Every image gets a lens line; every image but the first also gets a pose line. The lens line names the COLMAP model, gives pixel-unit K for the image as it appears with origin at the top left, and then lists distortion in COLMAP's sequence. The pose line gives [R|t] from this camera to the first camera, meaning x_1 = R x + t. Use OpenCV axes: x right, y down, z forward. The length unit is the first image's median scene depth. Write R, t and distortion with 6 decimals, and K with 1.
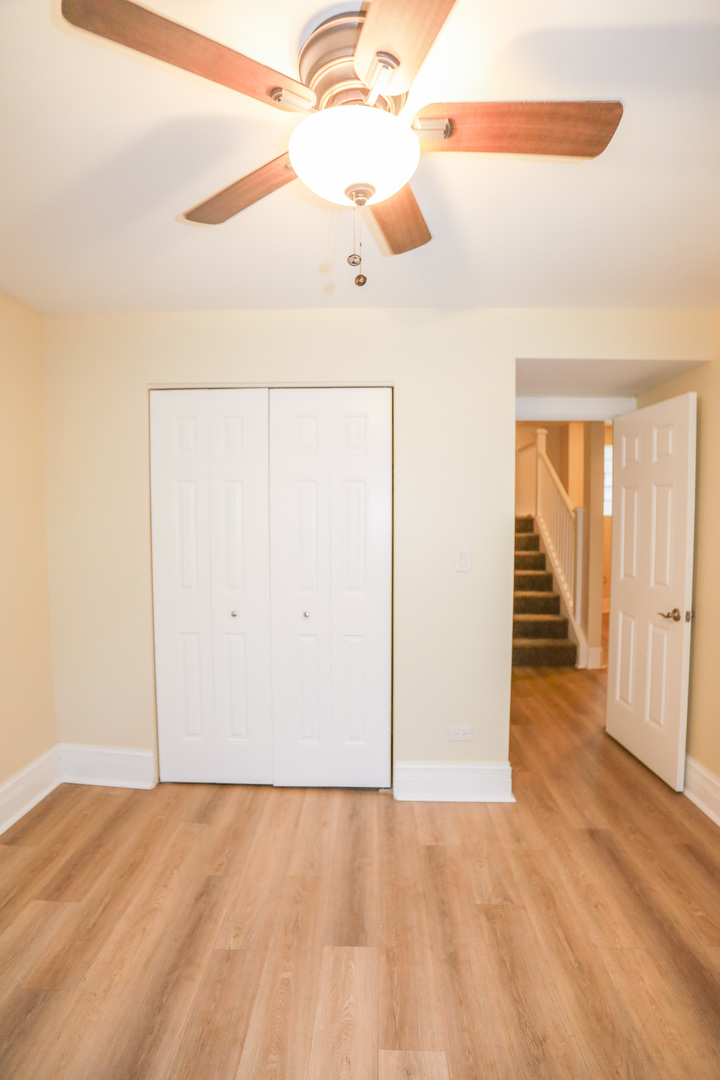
lens RADIAL K [[515.1, 0, 360.0], [0, 515.1, 540.0], [0, 0, 1]] dist [-0.018490, 0.000788]
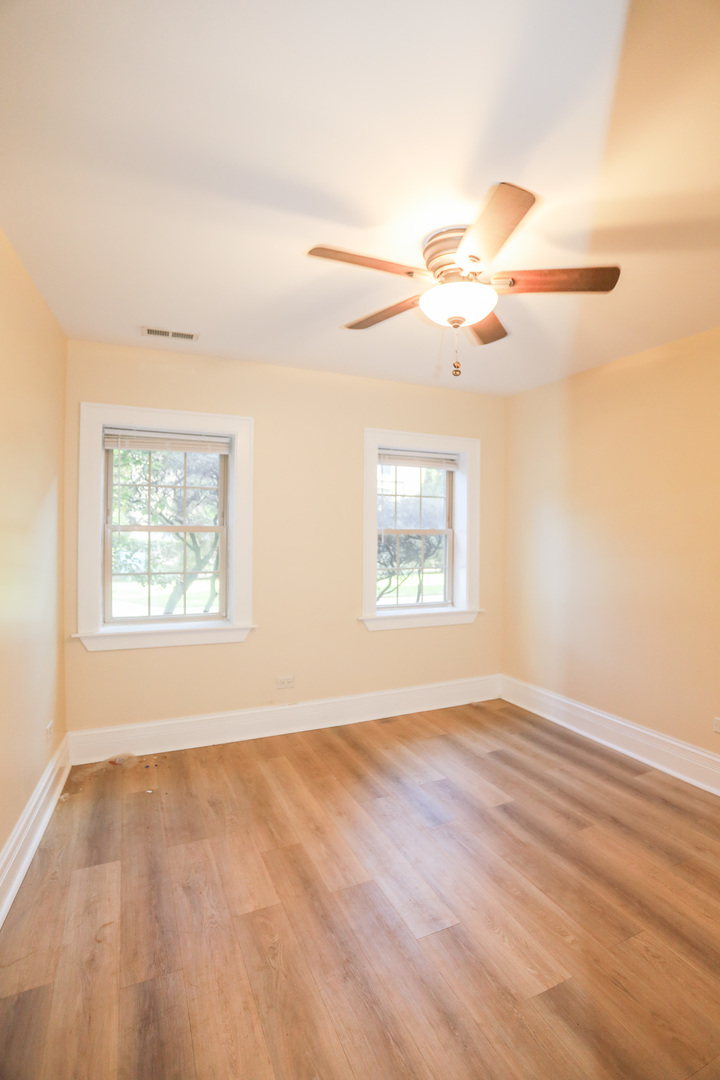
lens RADIAL K [[515.1, 0, 360.0], [0, 515.1, 540.0], [0, 0, 1]] dist [-0.018490, 0.000788]
pose [[-0.901437, 0.003022, -0.432899, 0.723567], [-0.025638, 0.997848, 0.060352, -0.039405], [0.432150, 0.065502, -0.899420, 1.735109]]
